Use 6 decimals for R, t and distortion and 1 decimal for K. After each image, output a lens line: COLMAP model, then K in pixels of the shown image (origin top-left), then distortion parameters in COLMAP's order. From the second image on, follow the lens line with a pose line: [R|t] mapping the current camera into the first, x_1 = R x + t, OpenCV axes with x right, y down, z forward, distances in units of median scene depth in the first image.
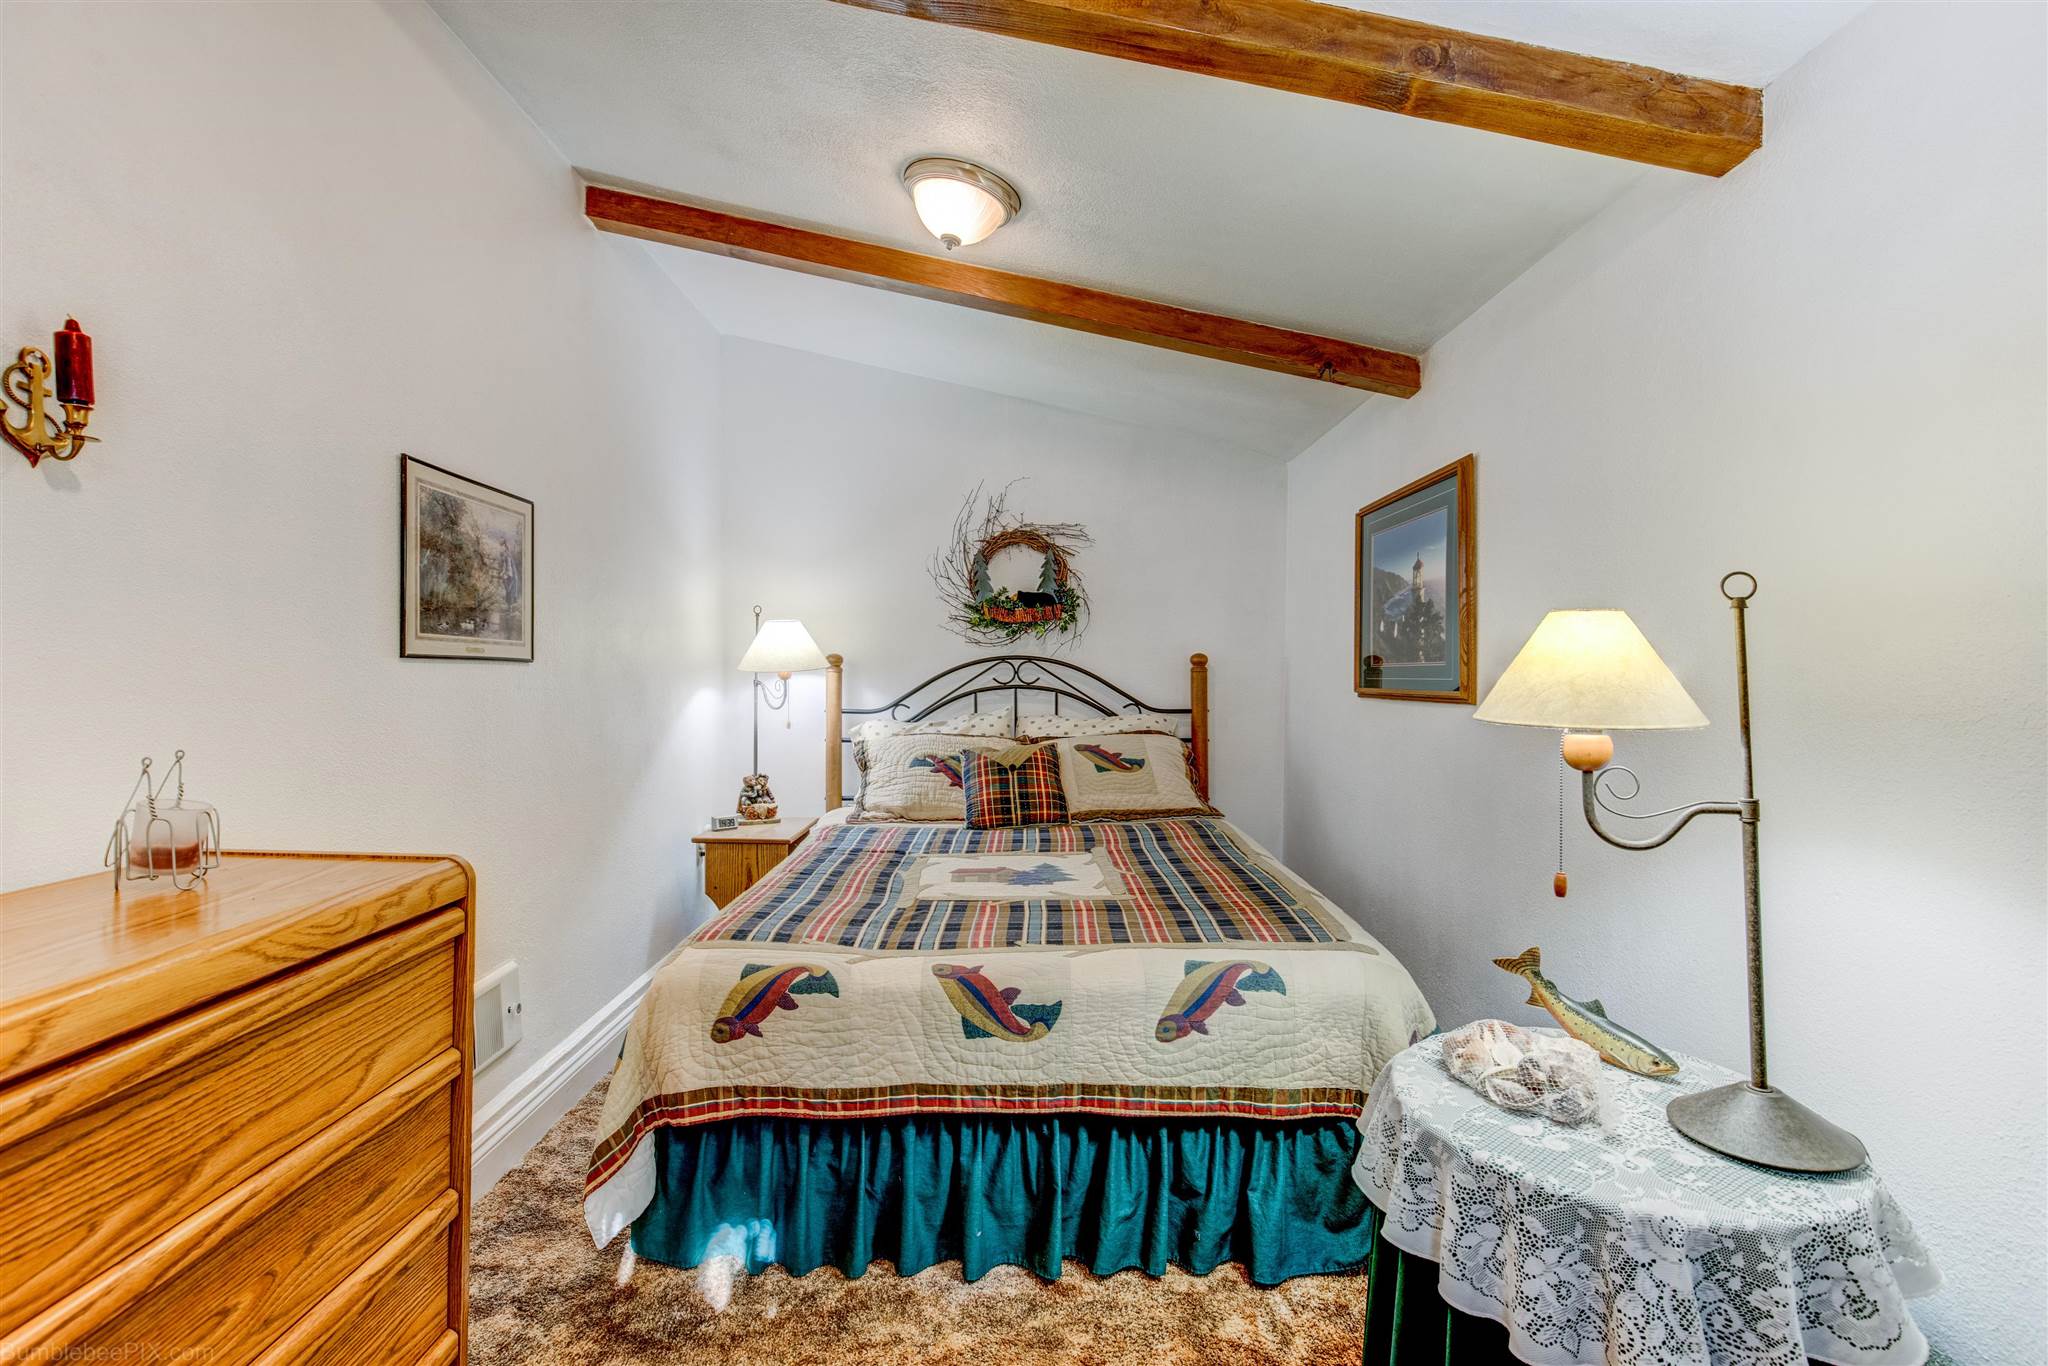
lens RADIAL K [[937.4, 0, 1024.4], [0, 937.4, 672.3], [0, 0, 1]] dist [-0.025353, -0.000247]
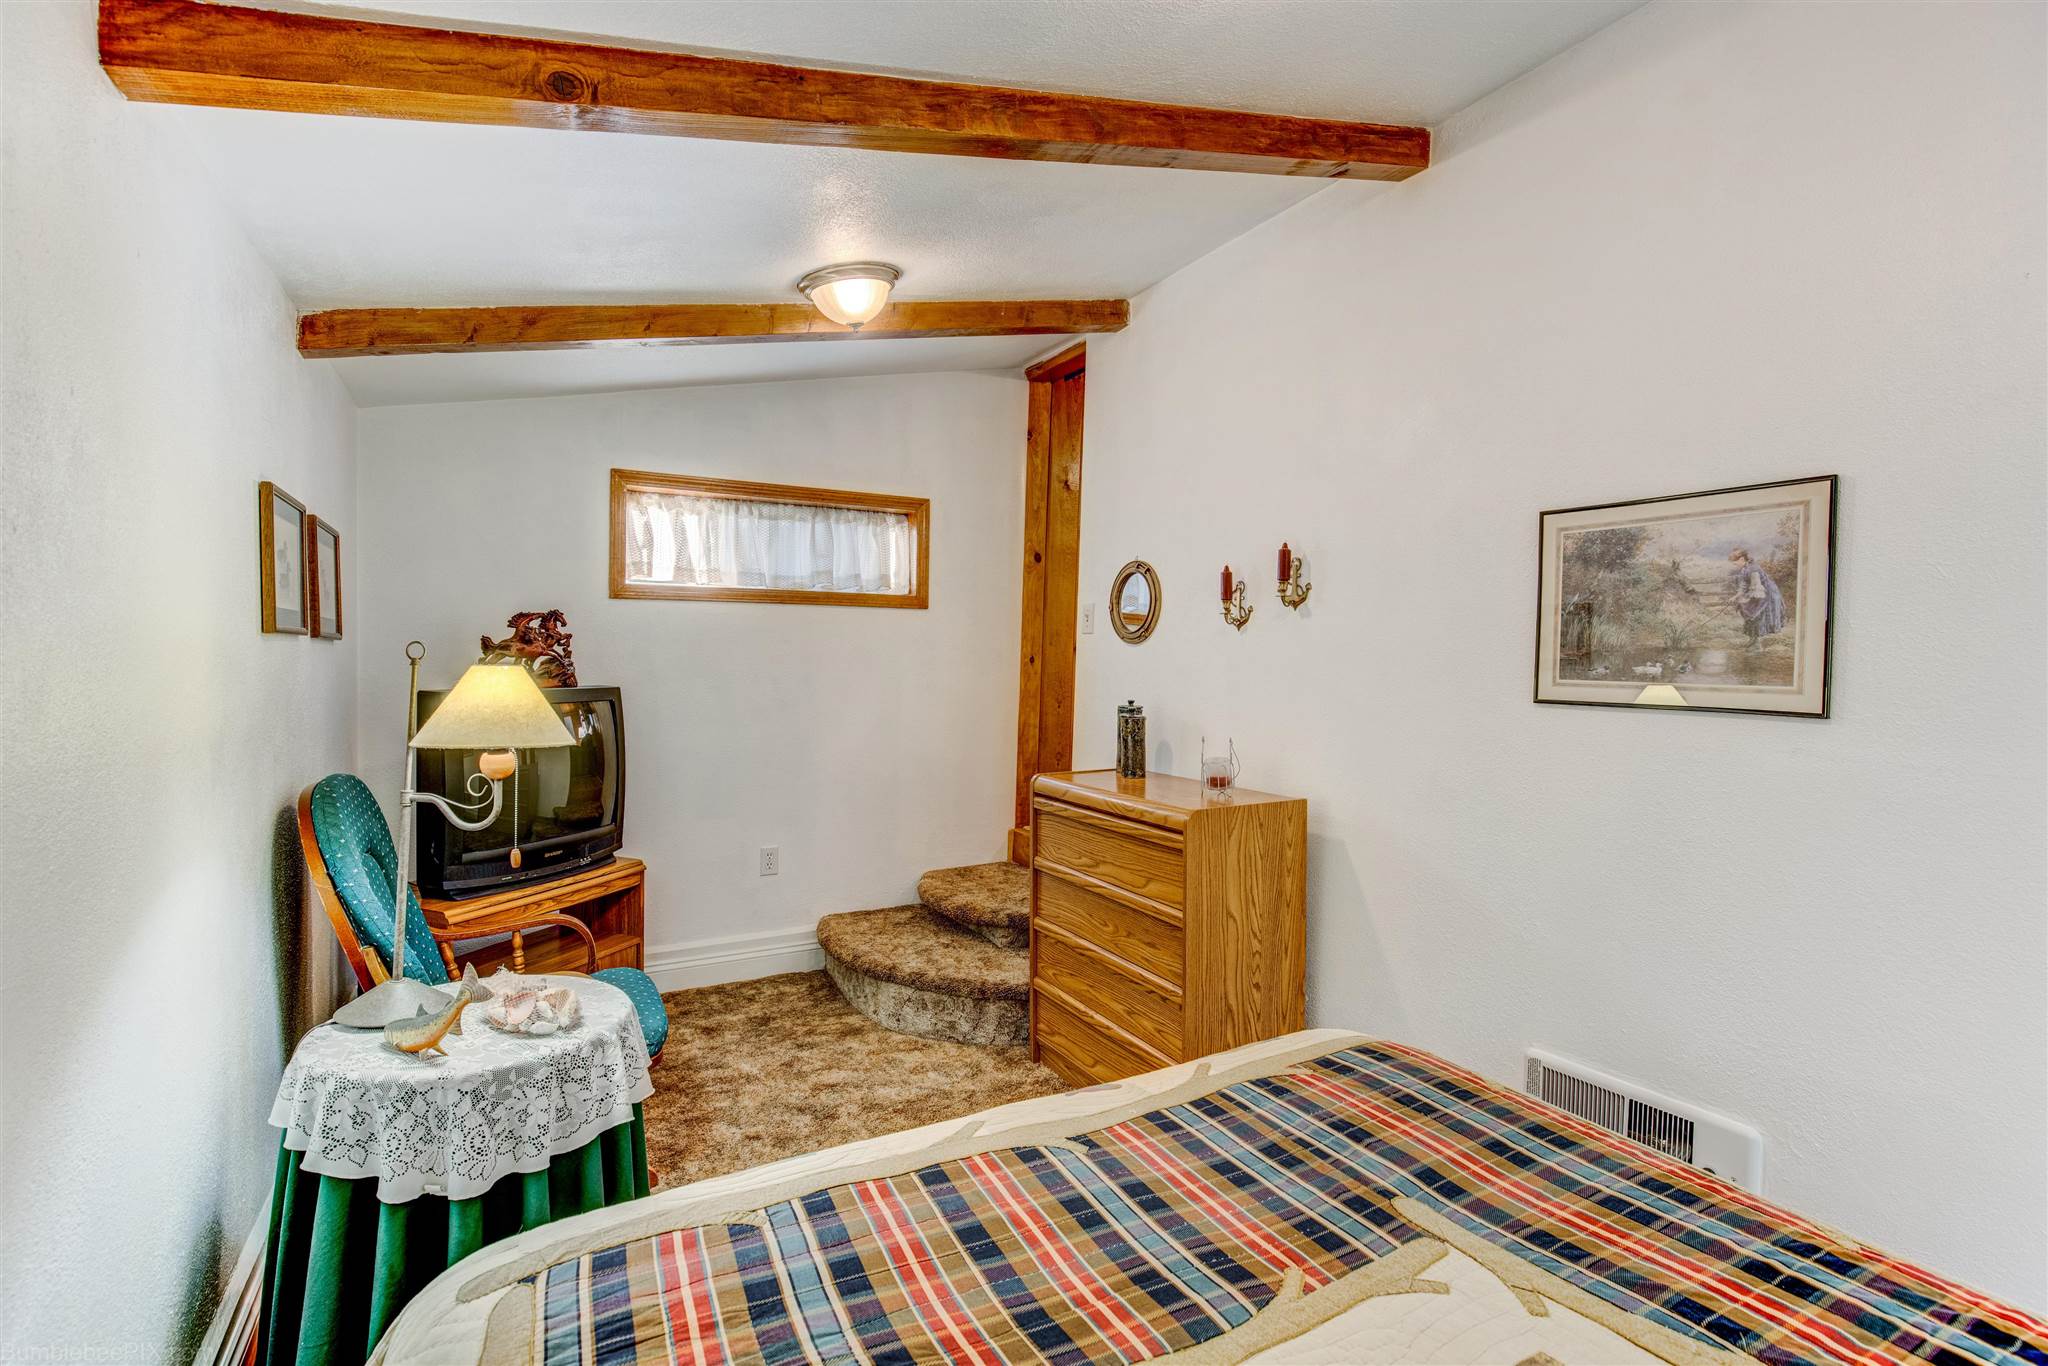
lens RADIAL K [[937.4, 0, 1023.2], [0, 937.4, 684.6], [0, 0, 1]] dist [-0.025353, -0.000247]
pose [[-0.877465, 0.005424, -0.479611, 0.338479], [-0.009504, 0.999543, 0.028691, -0.057757], [0.479547, 0.029733, -0.877012, 1.540995]]
